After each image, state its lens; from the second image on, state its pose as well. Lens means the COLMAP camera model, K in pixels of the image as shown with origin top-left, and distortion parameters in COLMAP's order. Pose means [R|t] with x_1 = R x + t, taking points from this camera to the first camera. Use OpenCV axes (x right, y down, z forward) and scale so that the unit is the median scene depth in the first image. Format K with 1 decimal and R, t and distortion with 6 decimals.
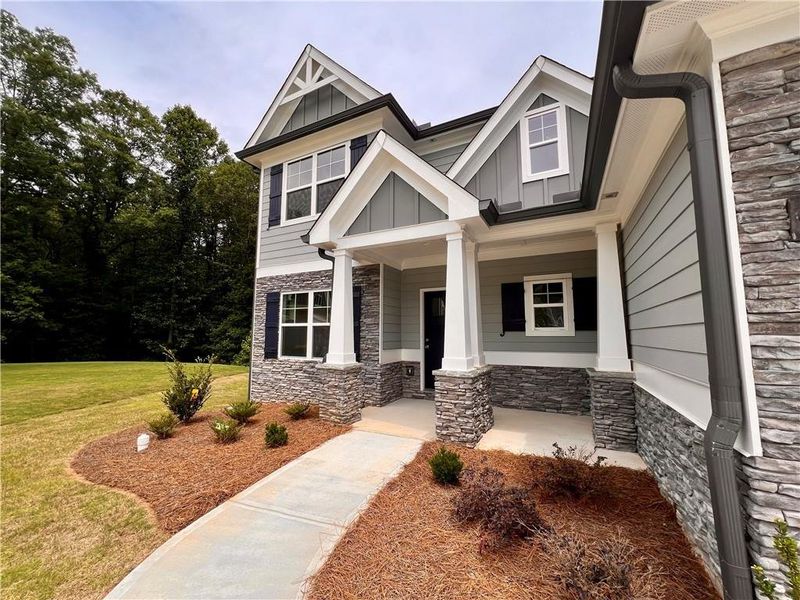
lens RADIAL K [[322.6, 0, 400.0], [0, 322.6, 300.0], [0, 0, 1]] dist [-0.000702, -0.000079]
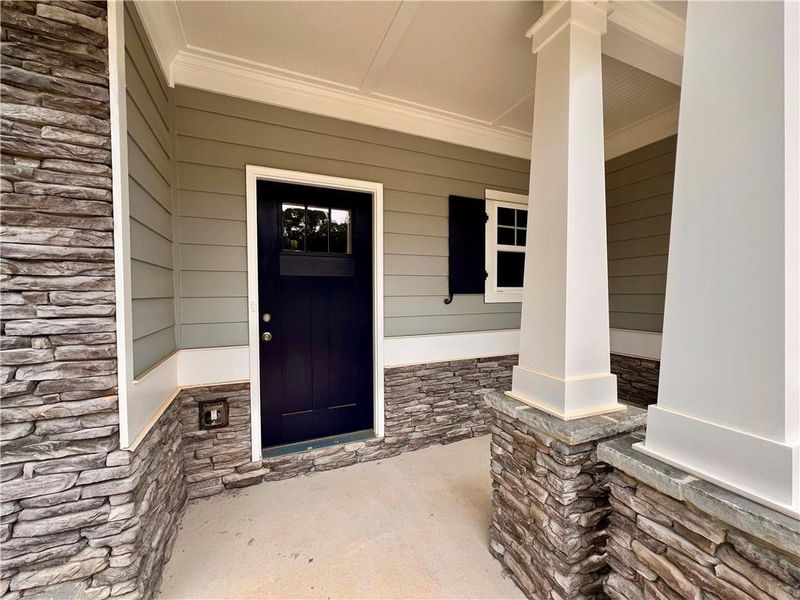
lens RADIAL K [[322.6, 0, 400.0], [0, 322.6, 300.0], [0, 0, 1]] dist [-0.000702, -0.000079]
pose [[0.629721, -0.021262, 0.776531, -0.100104], [-0.083622, 0.991961, 0.094973, 0.058949], [-0.772308, -0.124741, 0.622881, 0.666963]]
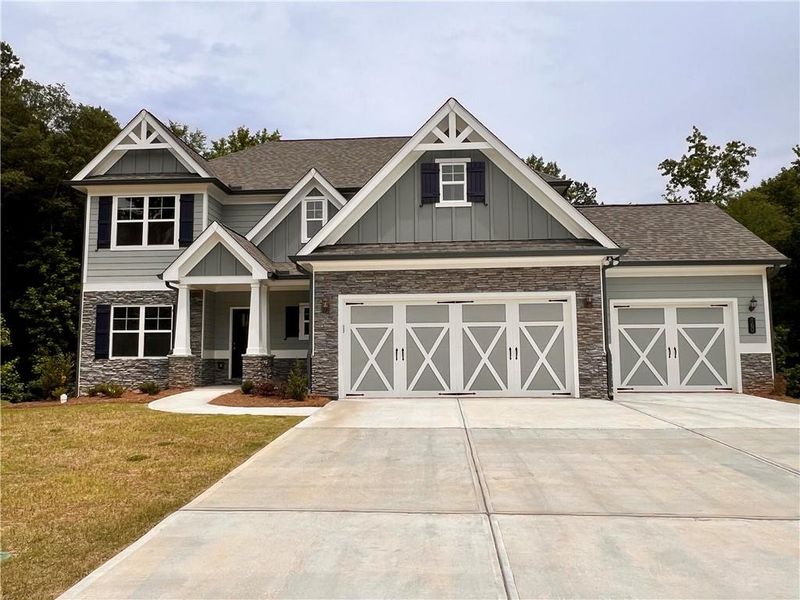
lens RADIAL K [[559.3, 0, 395.4], [0, 559.3, 305.8], [0, 0, 1]] dist [-0.002480, -0.000259]
pose [[0.919348, 0.030058, 0.392295, -0.232878], [-0.035291, 0.999358, 0.006133, -0.080703], [-0.391859, -0.019483, 0.919819, -1.524098]]
